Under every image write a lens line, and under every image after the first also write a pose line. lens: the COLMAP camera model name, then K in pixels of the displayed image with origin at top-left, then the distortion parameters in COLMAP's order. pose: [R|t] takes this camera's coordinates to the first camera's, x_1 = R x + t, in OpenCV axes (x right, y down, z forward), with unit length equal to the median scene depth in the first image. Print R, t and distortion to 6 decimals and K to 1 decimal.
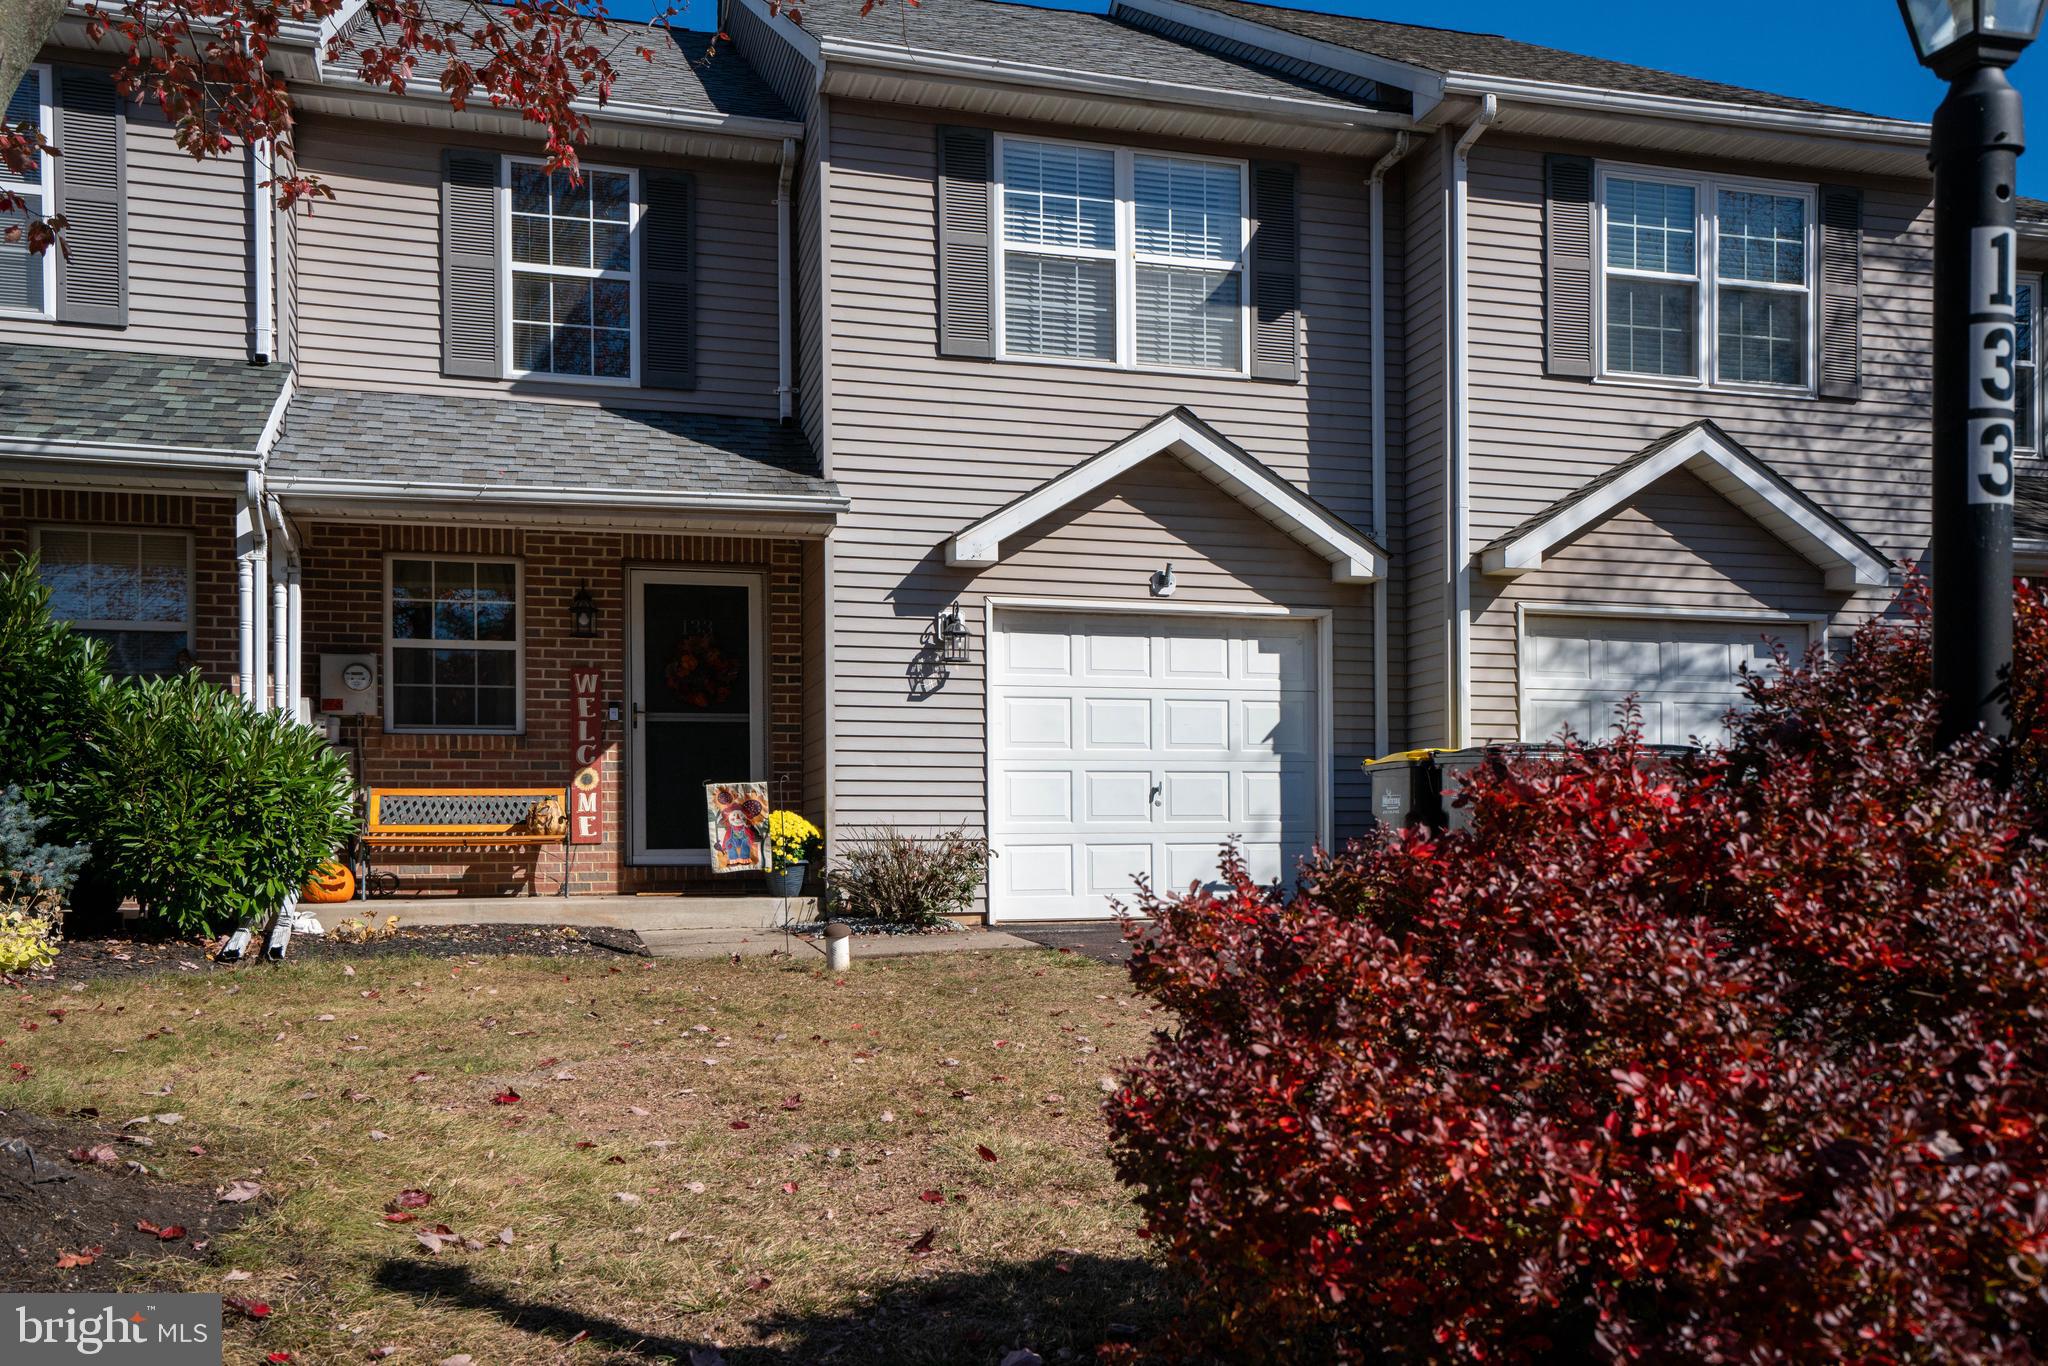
lens RADIAL K [[1697.1, 0, 1059.0], [0, 1697.1, 829.1], [0, 0, 1]] dist [0.006752, 0.010368]
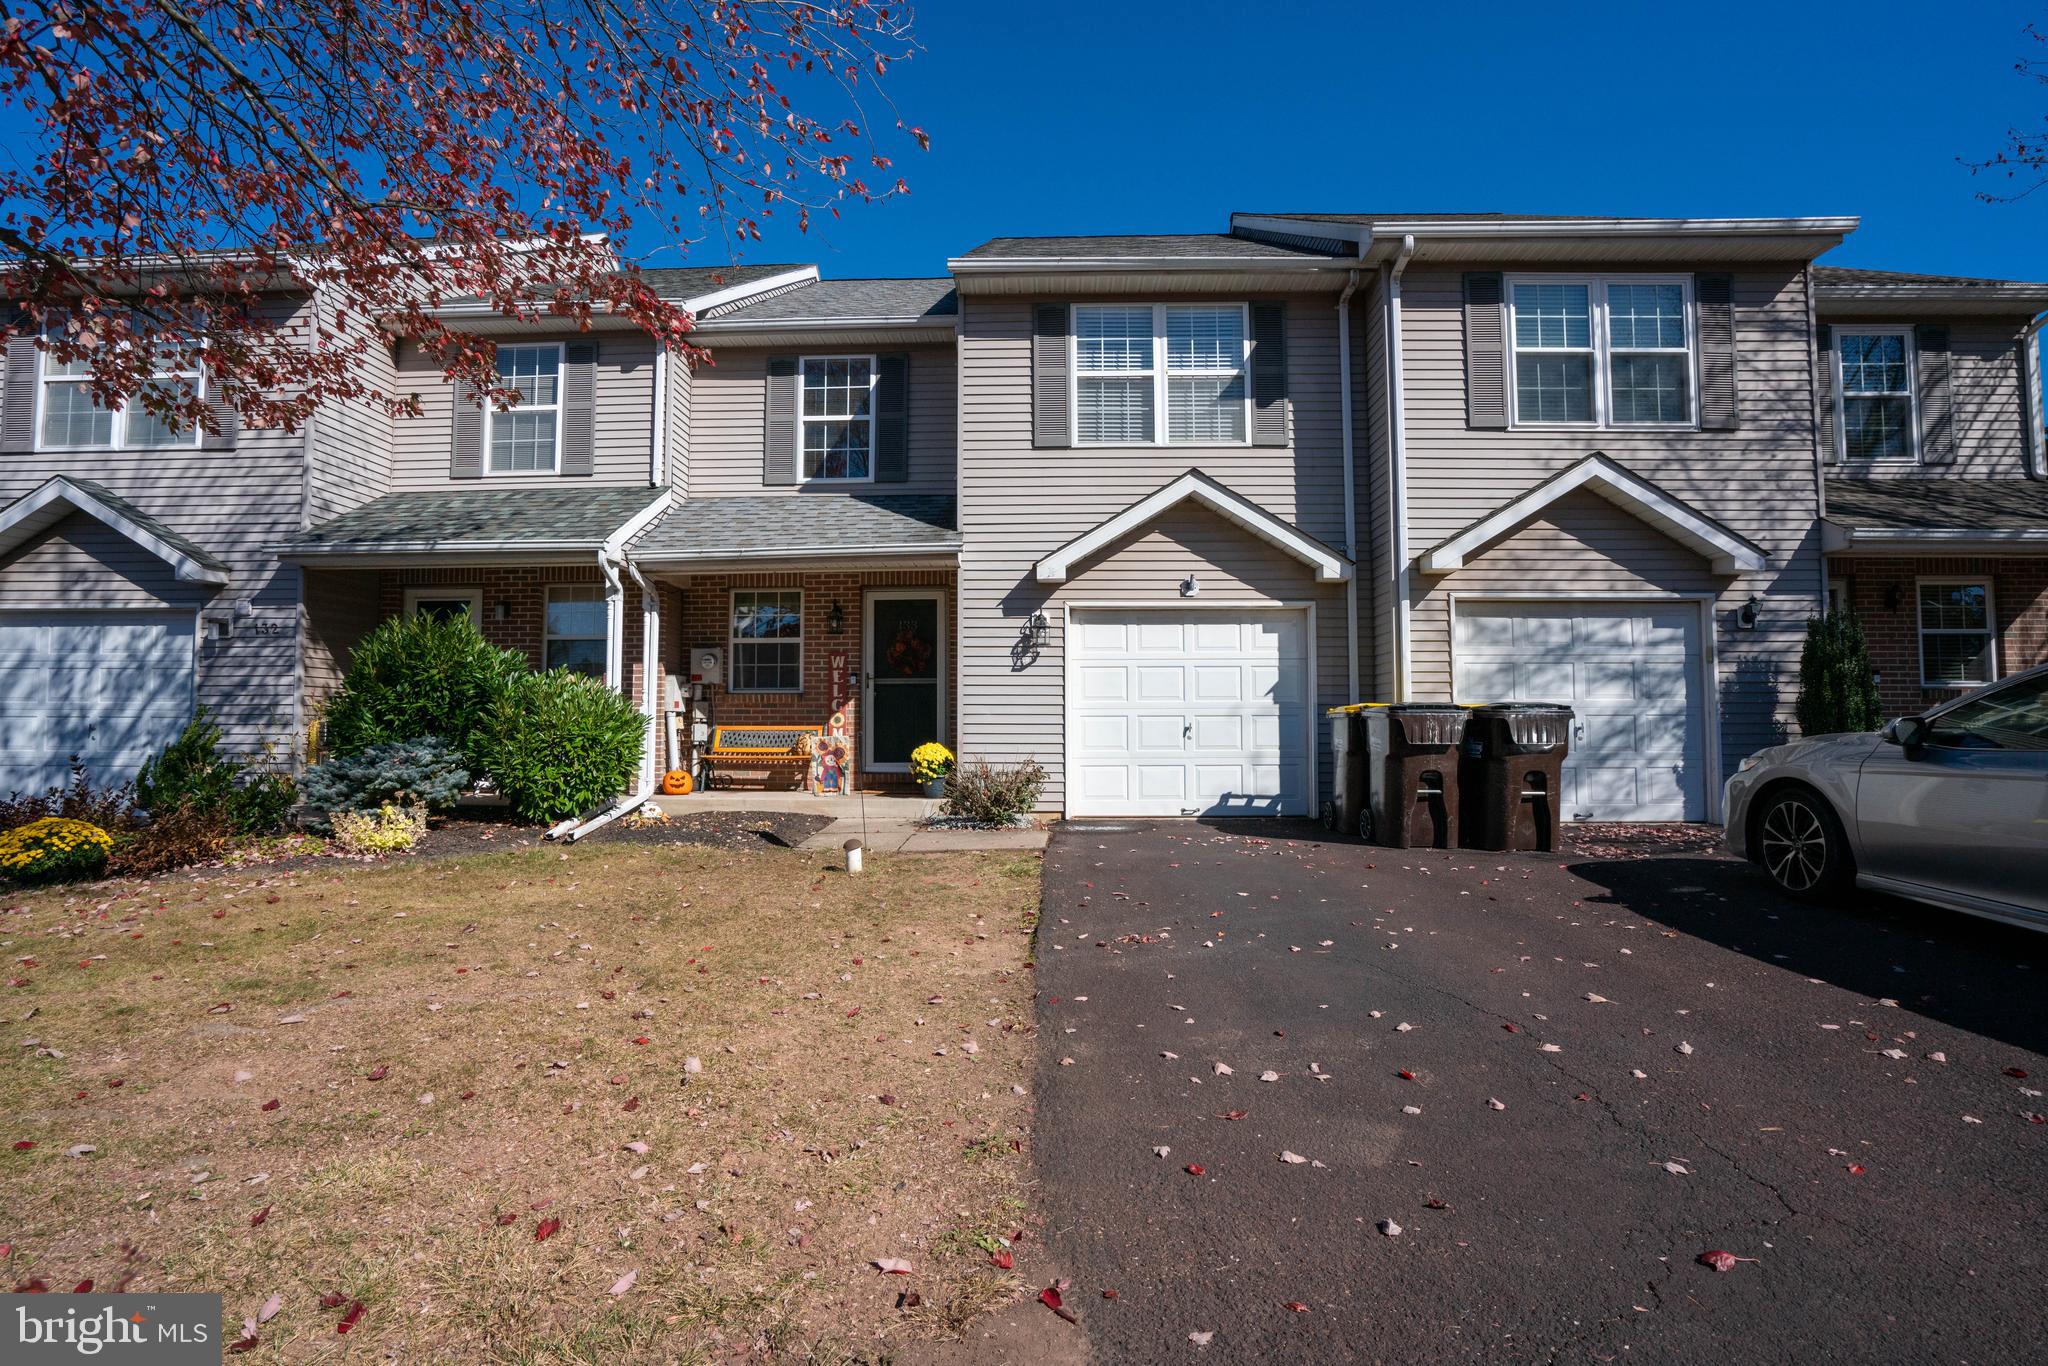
lens RADIAL K [[939.7, 0, 1024.0], [0, 939.7, 683.0], [0, 0, 1]] dist [-0.074130, 0.029115]
pose [[0.950690, -0.007518, -0.310052, 0.176749], [-0.003115, 0.999424, -0.033786, -0.034993], [0.310127, 0.033086, 0.950119, 0.189441]]
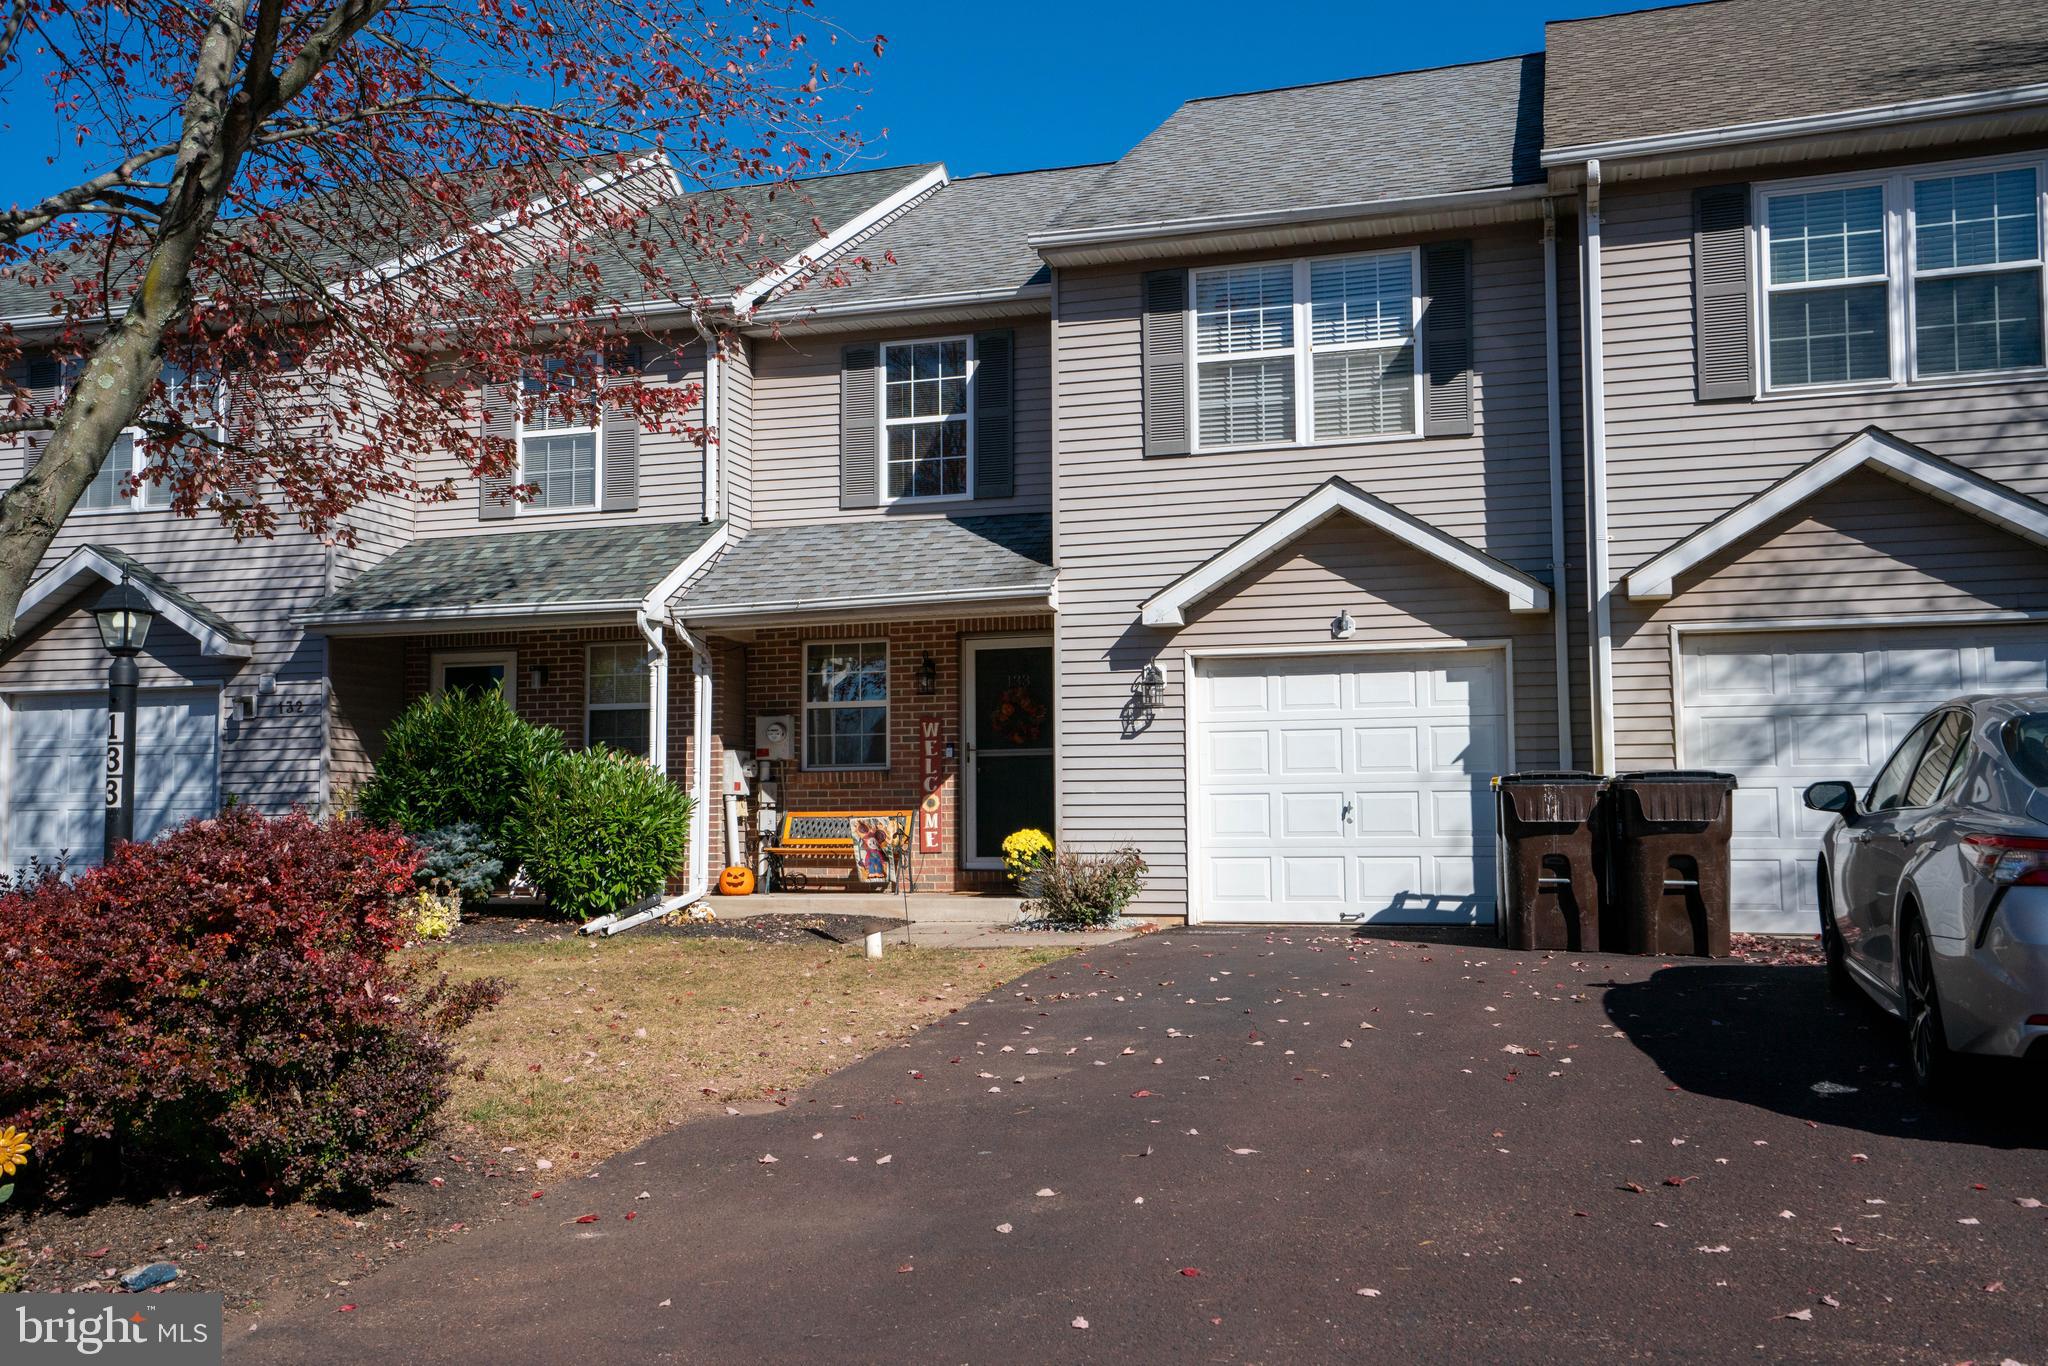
lens RADIAL K [[1793.4, 0, 1024.0], [0, 1793.4, 683.0], [0, 0, 1]] dist [0.001022, 0.007904]
pose [[0.837213, -0.042340, -0.545235, 0.537423], [0.005710, 0.997621, -0.068702, -0.026260], [0.546847, 0.054405, 0.835463, -0.118710]]
